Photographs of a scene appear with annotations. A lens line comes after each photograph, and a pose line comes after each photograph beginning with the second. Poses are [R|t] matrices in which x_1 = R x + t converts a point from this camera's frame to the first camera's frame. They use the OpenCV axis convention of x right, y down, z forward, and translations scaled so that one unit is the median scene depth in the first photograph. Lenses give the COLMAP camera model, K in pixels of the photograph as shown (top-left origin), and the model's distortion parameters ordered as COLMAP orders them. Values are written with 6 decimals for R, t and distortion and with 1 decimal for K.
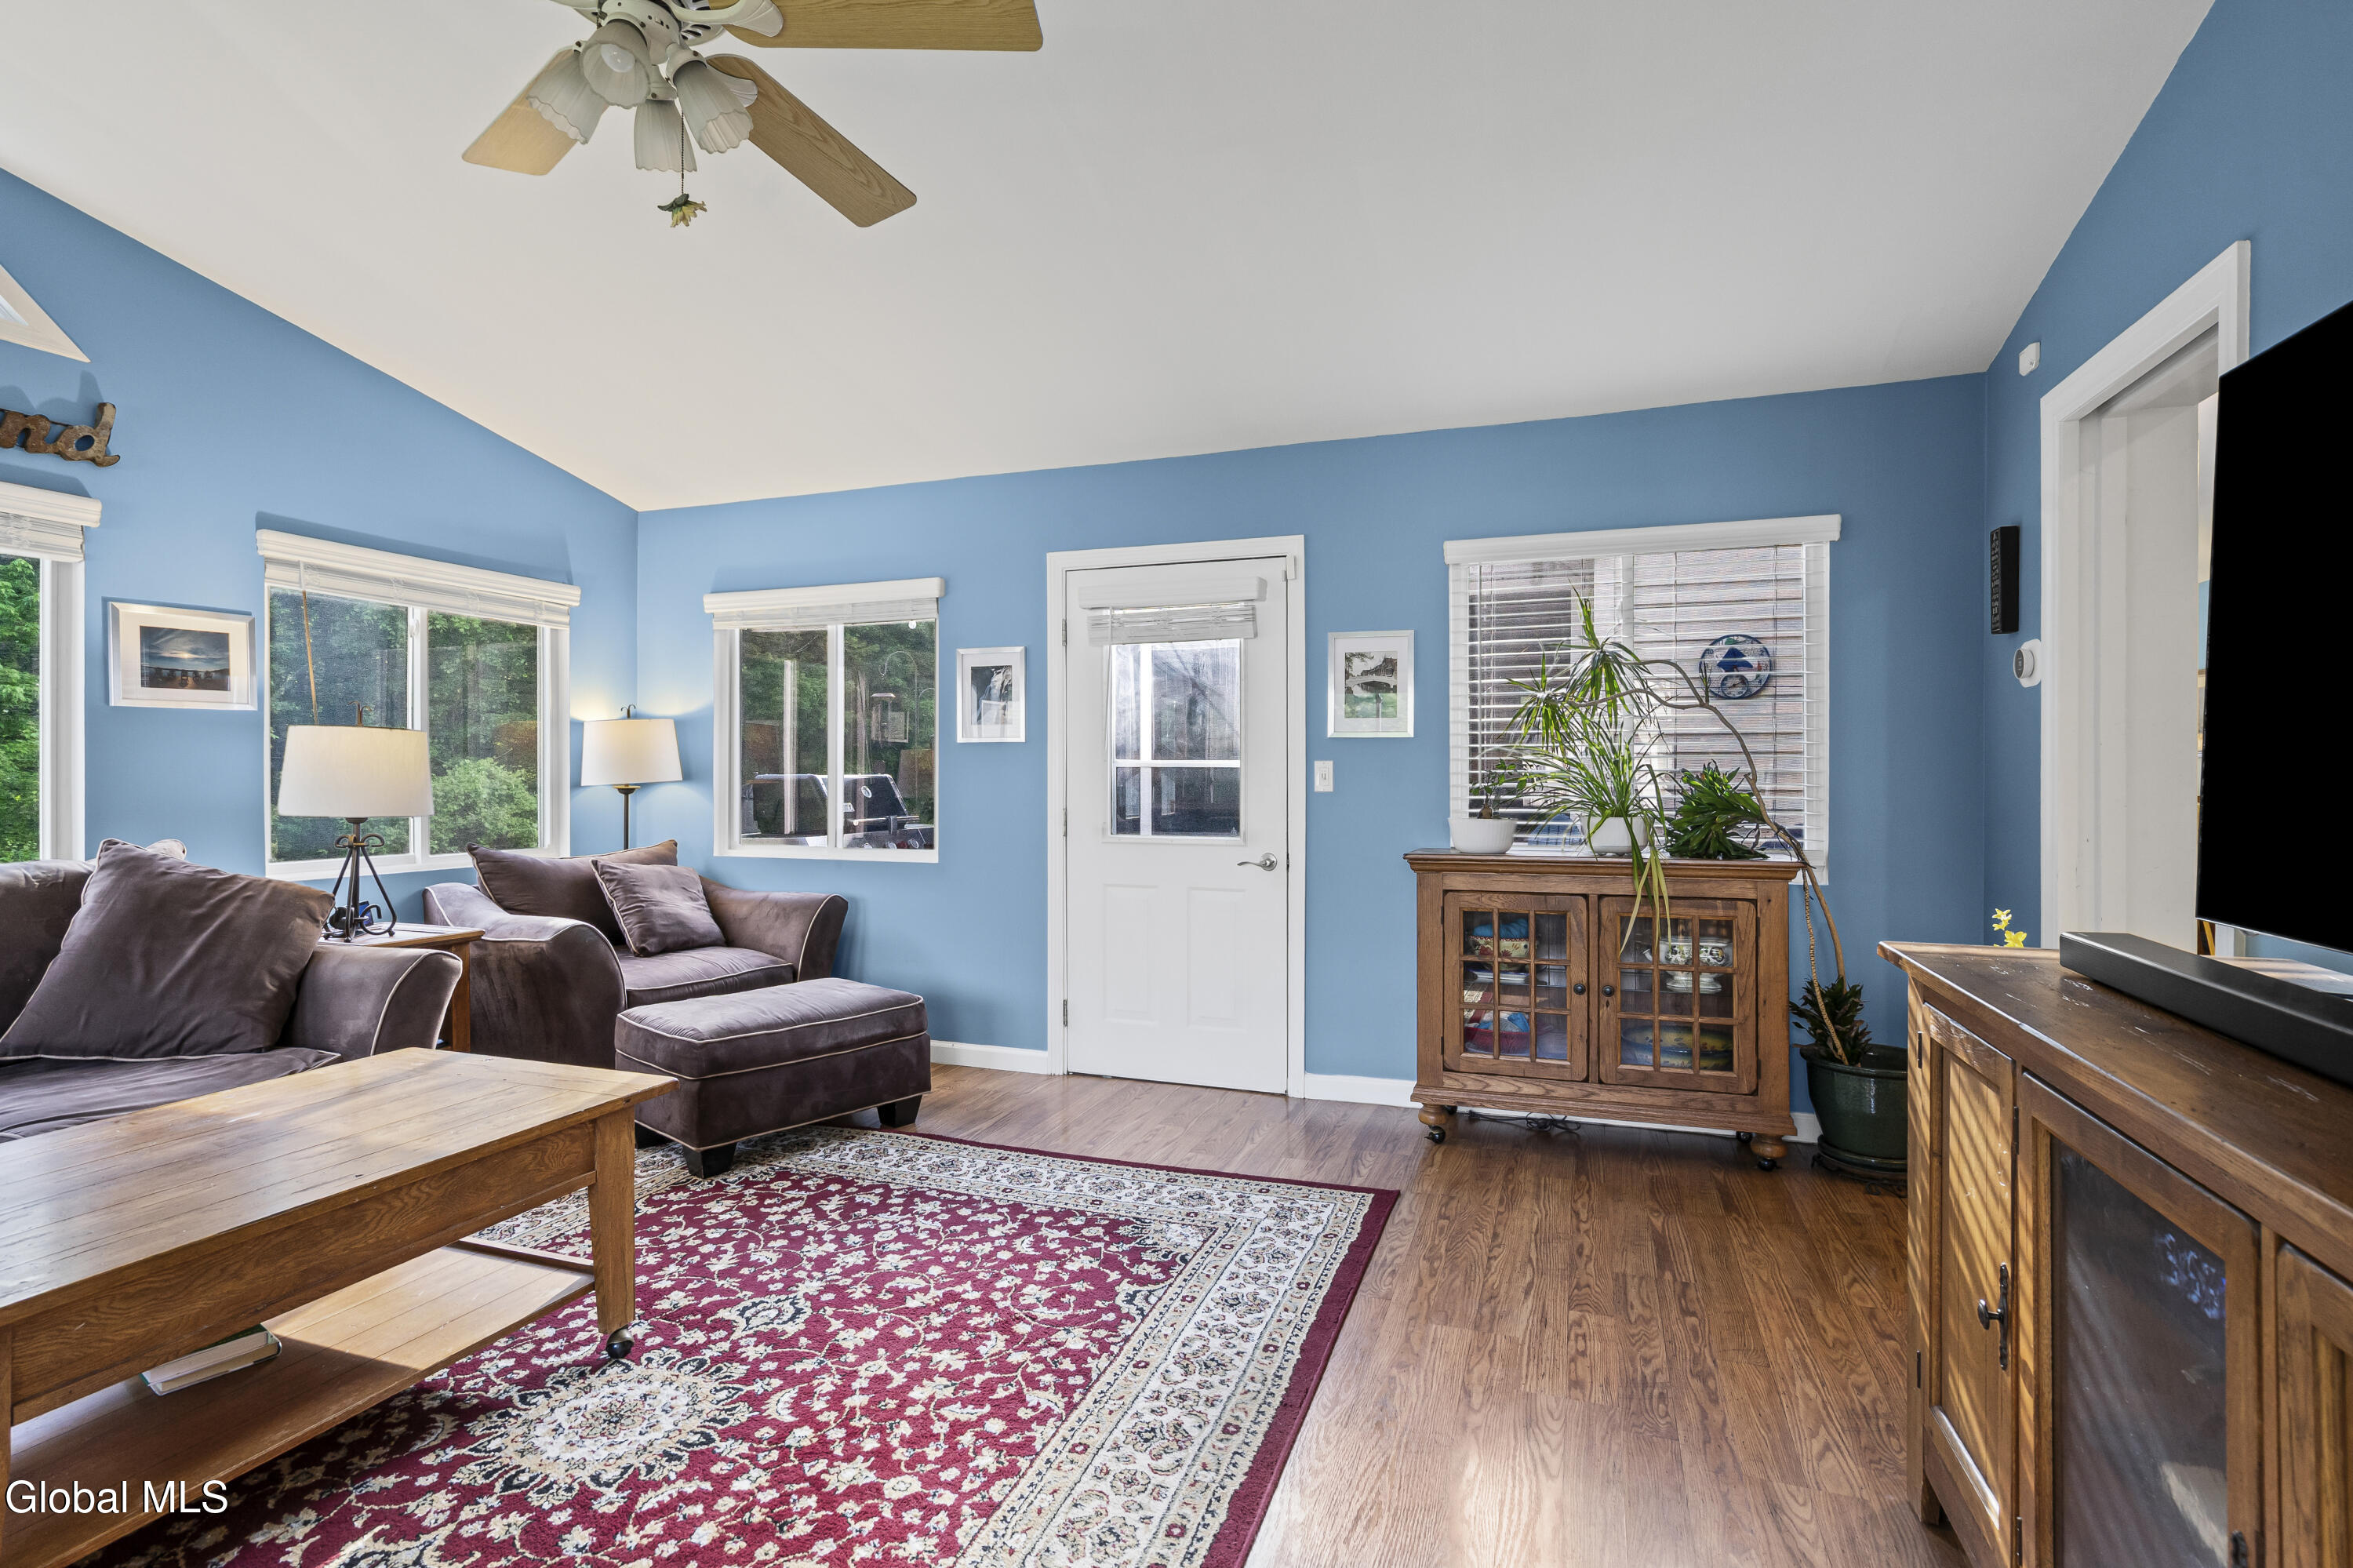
lens RADIAL K [[1152.8, 0, 1177.7], [0, 1152.8, 777.6], [0, 0, 1]] dist [0.002013, 0.000390]
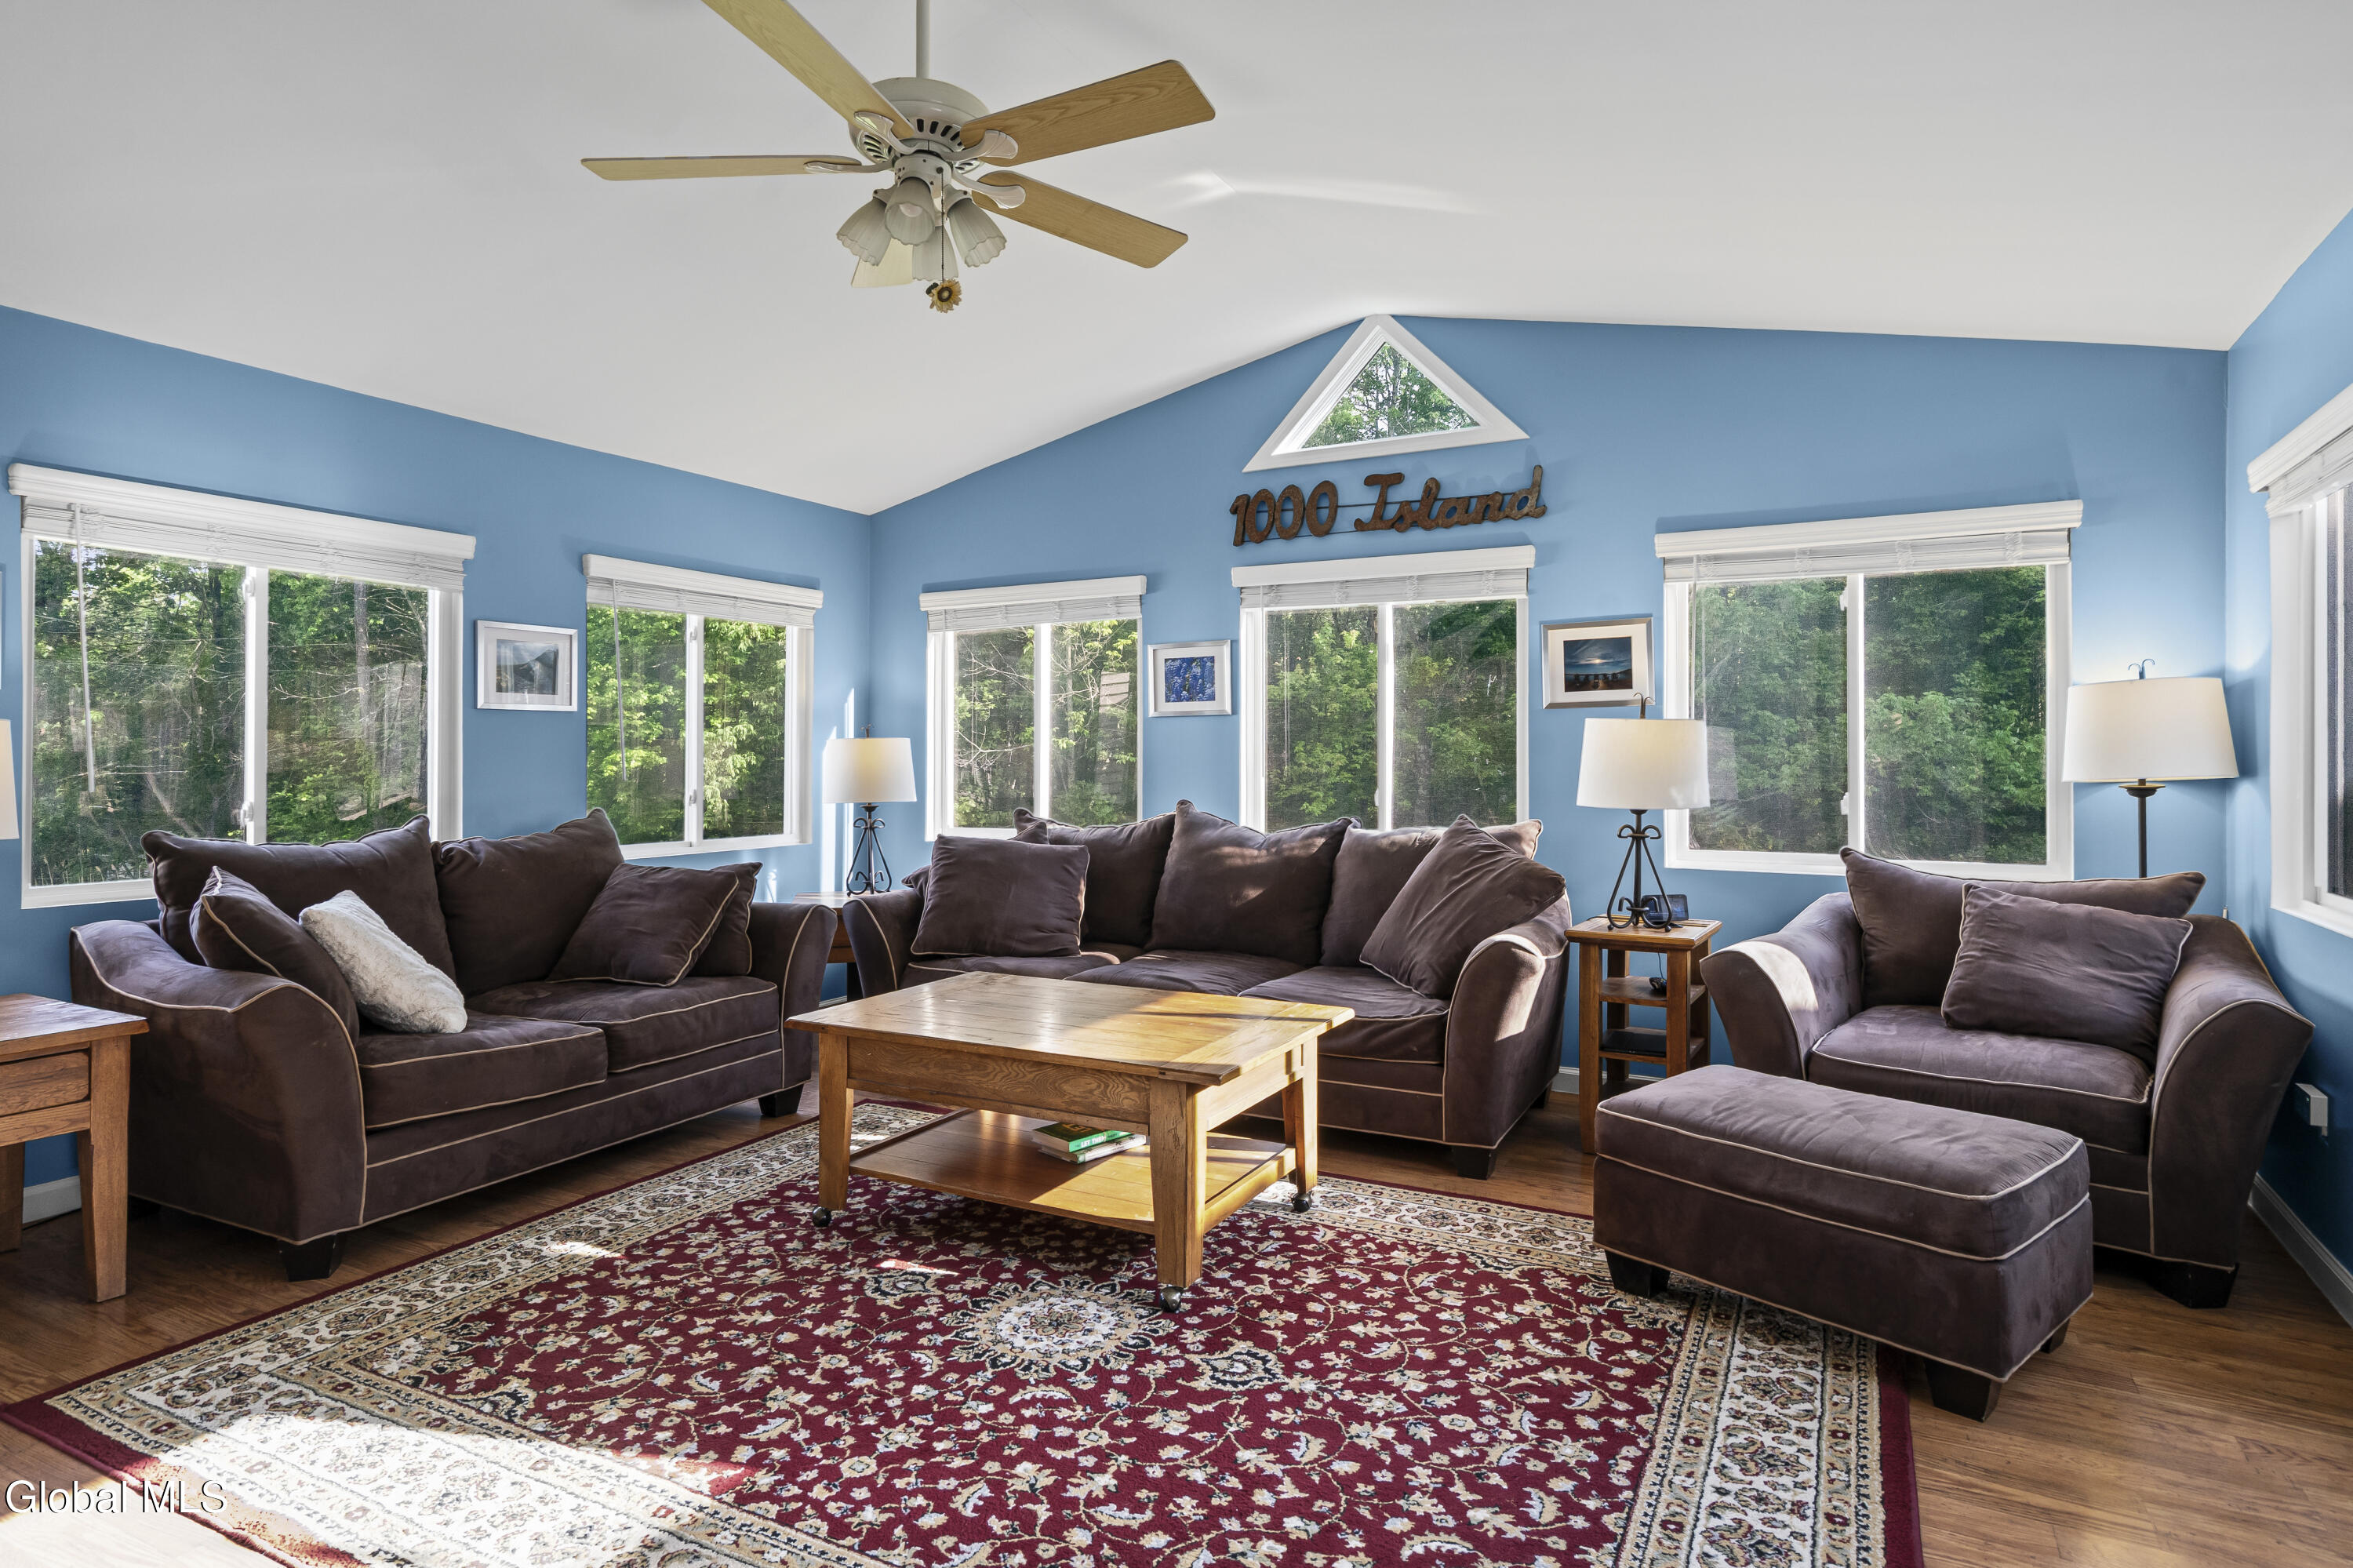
lens RADIAL K [[1263.6, 0, 1183.1], [0, 1263.6, 766.7], [0, 0, 1]] dist [0.001439, 0.000272]
pose [[-0.156873, 0.004522, -0.987608, 0.573819], [-0.004771, 0.999974, 0.005336, -0.007879], [0.987607, 0.005549, -0.156847, 1.022800]]
